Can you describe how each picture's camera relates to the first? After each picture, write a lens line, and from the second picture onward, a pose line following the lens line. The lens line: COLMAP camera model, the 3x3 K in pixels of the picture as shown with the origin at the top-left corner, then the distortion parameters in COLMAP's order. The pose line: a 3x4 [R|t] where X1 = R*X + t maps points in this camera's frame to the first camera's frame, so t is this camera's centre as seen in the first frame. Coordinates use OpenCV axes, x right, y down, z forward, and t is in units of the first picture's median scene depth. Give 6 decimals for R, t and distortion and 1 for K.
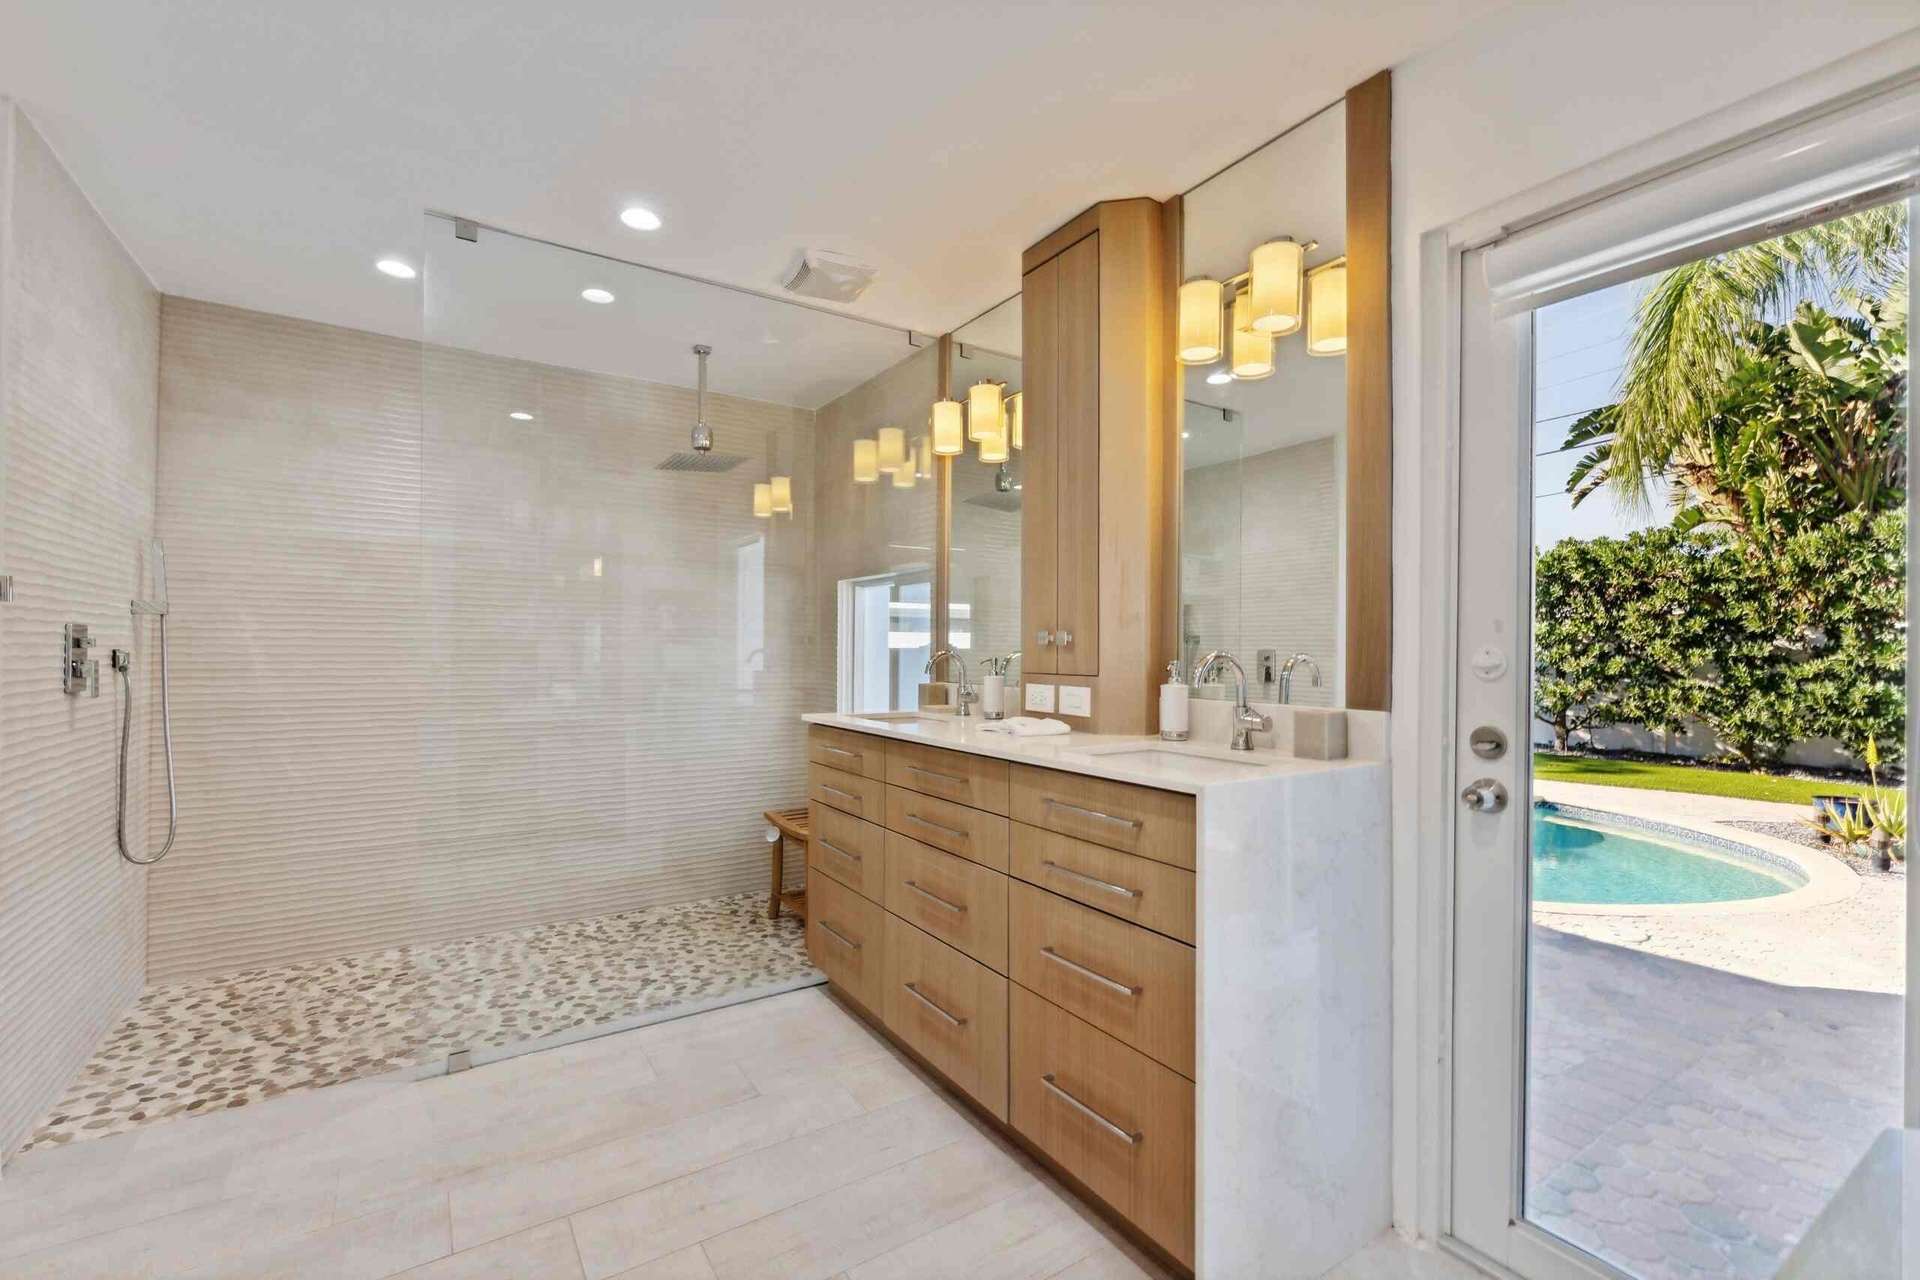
lens RADIAL K [[805.8, 0, 967.9], [0, 805.8, 609.2], [0, 0, 1]] dist [0.000410, 0.000784]
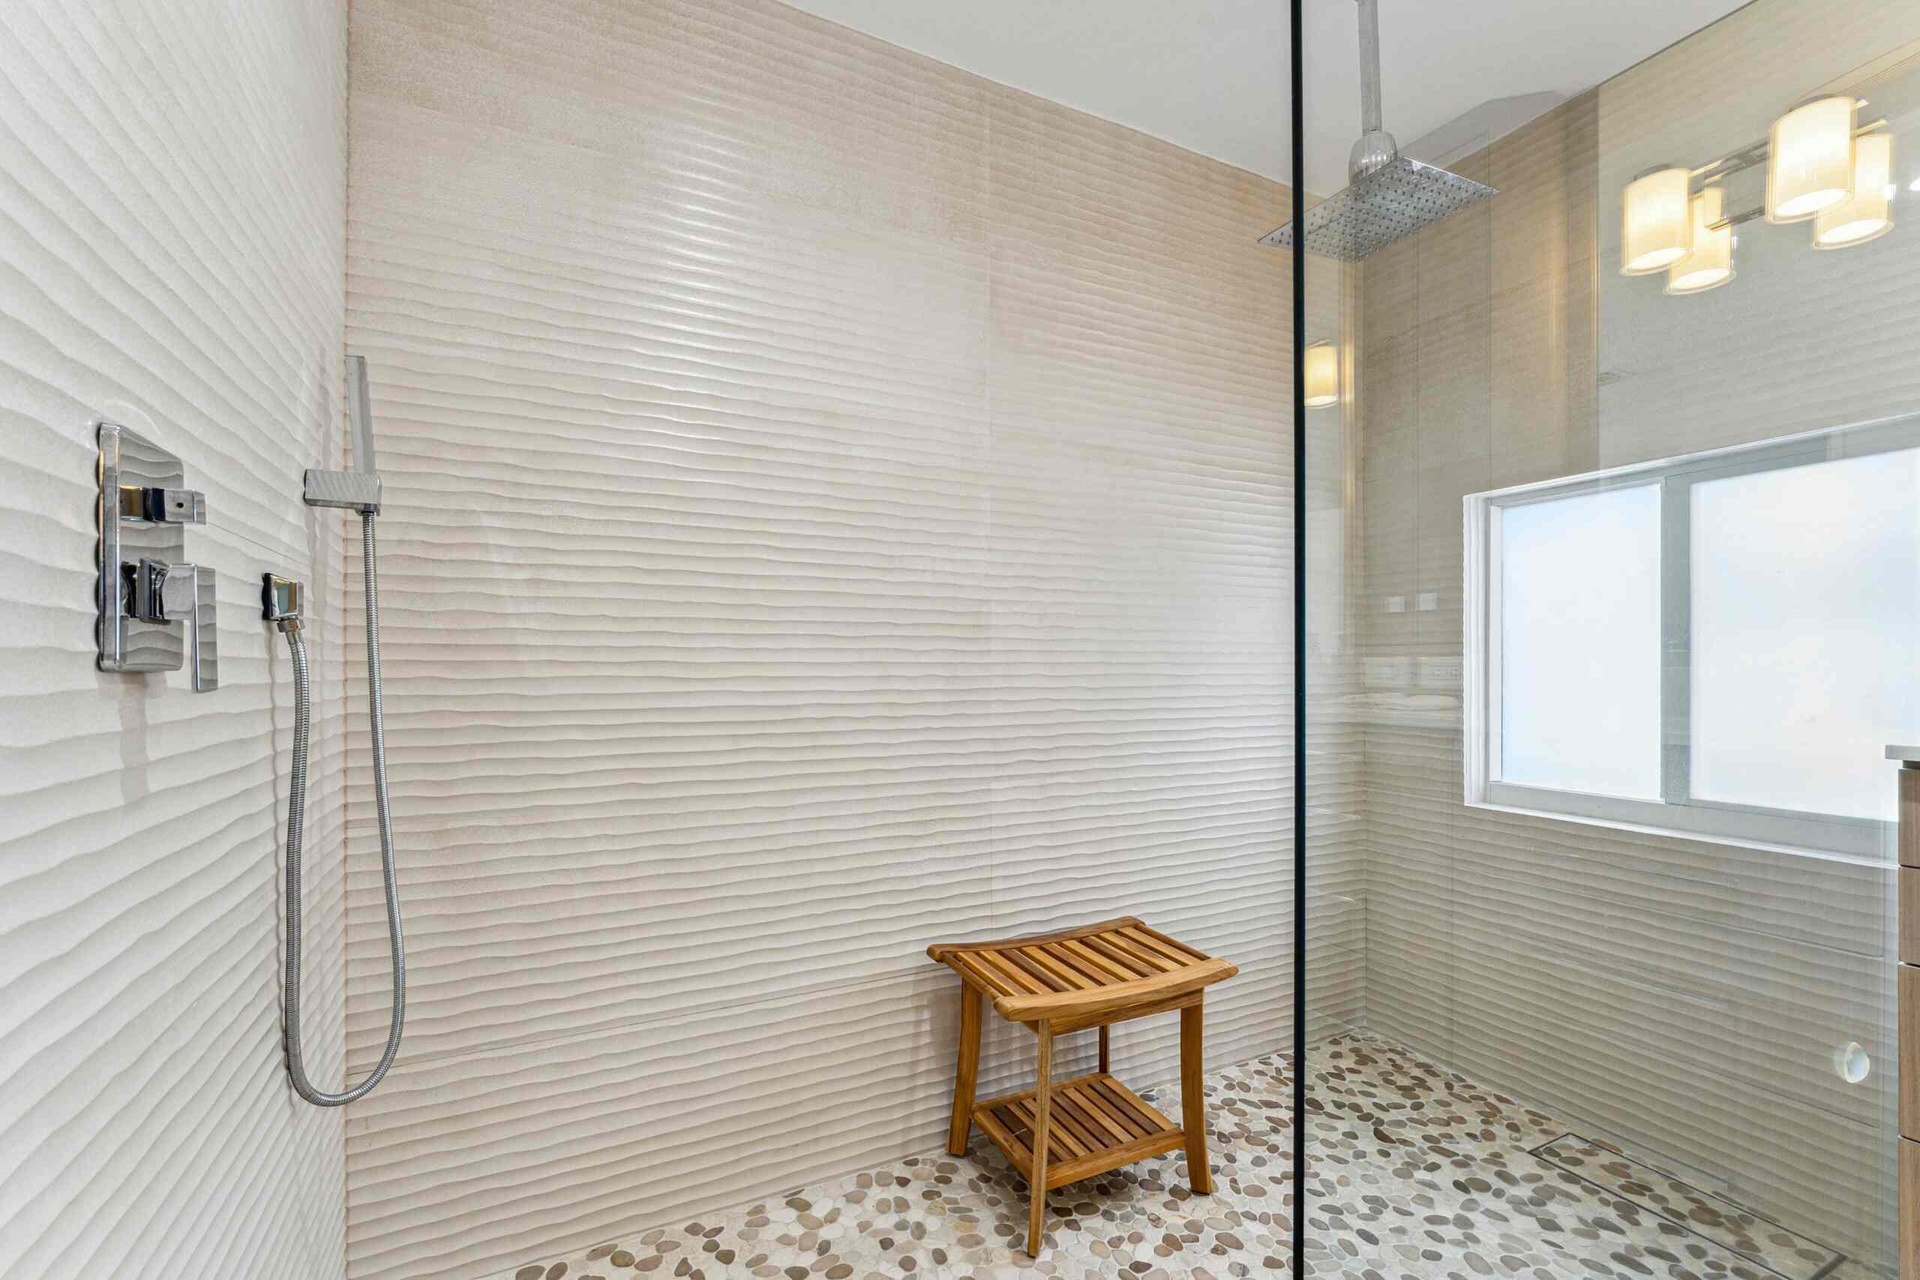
lens RADIAL K [[784.5, 0, 960.0], [0, 784.5, 640.0], [0, 0, 1]] dist [-0.000736, -0.000091]
pose [[0.994981, -0.006401, -0.099861, -0.654068], [0.007330, 0.999933, 0.008945, 0.076288], [0.099797, -0.009633, 0.994961, 0.624210]]
